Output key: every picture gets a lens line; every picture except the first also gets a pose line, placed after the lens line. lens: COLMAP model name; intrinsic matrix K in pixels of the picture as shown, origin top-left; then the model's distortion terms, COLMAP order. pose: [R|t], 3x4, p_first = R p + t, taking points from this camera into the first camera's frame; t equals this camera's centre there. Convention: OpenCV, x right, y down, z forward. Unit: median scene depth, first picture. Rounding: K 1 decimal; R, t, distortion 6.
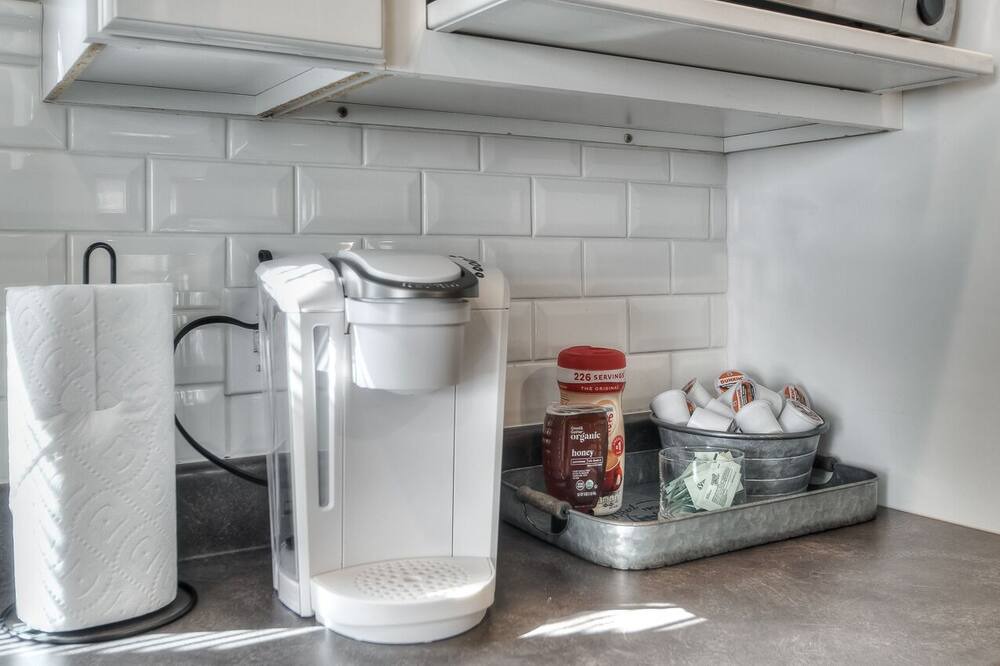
lens RADIAL K [[972.0, 0, 500.8], [0, 972.0, 278.3], [0, 0, 1]] dist [-0.012169, -0.005935]
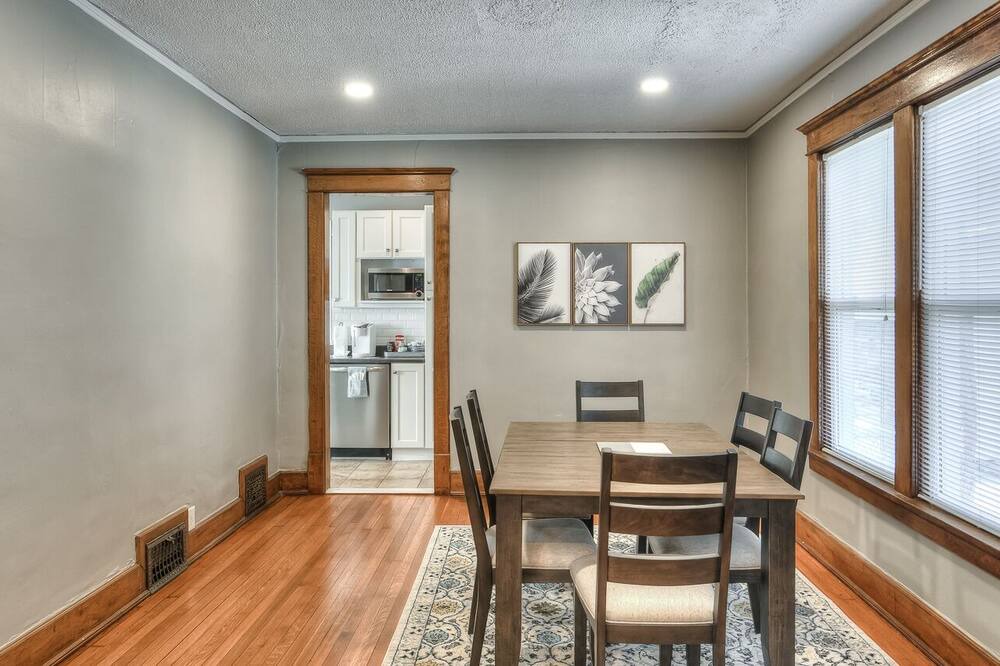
lens RADIAL K [[711.7, 0, 500.6], [0, 711.7, 319.9], [0, 0, 1]] dist [0.001175, -0.000007]
pose [[0.830306, -0.003017, -0.557300, 4.471233], [-0.014626, 0.999523, -0.027202, 0.101073], [0.557116, 0.030737, 0.829865, -3.750702]]
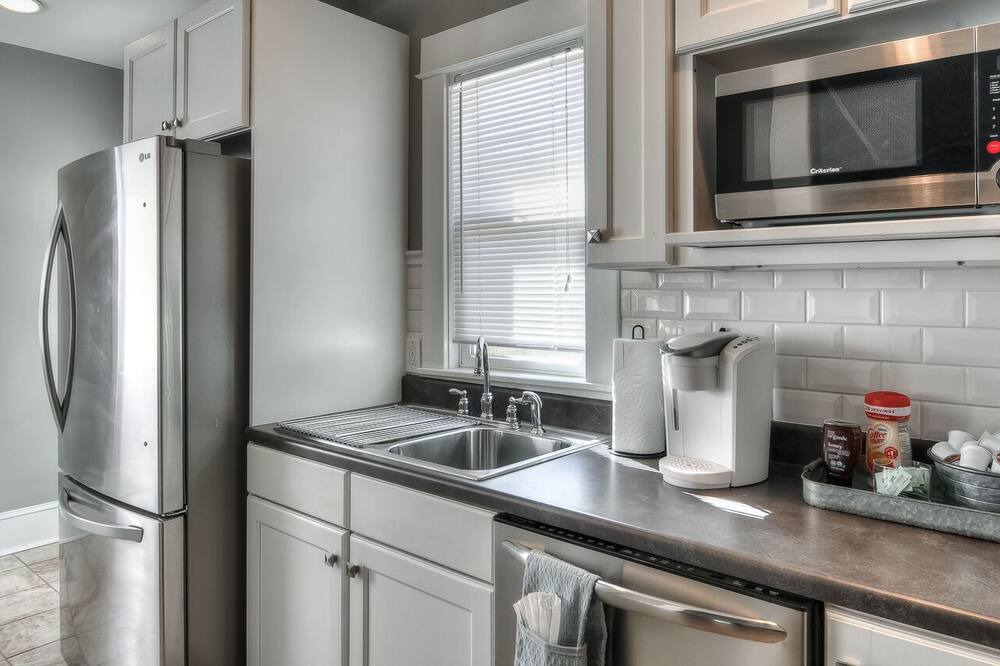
lens RADIAL K [[672.0, 0, 526.5], [0, 672.0, 285.4], [0, 0, 1]] dist [-0.001587, -0.000691]
pose [[0.324485, -0.001809, -0.945889, 1.112103], [-0.021086, 0.999736, -0.009145, -0.103391], [0.945656, 0.022912, 0.324361, 0.016407]]
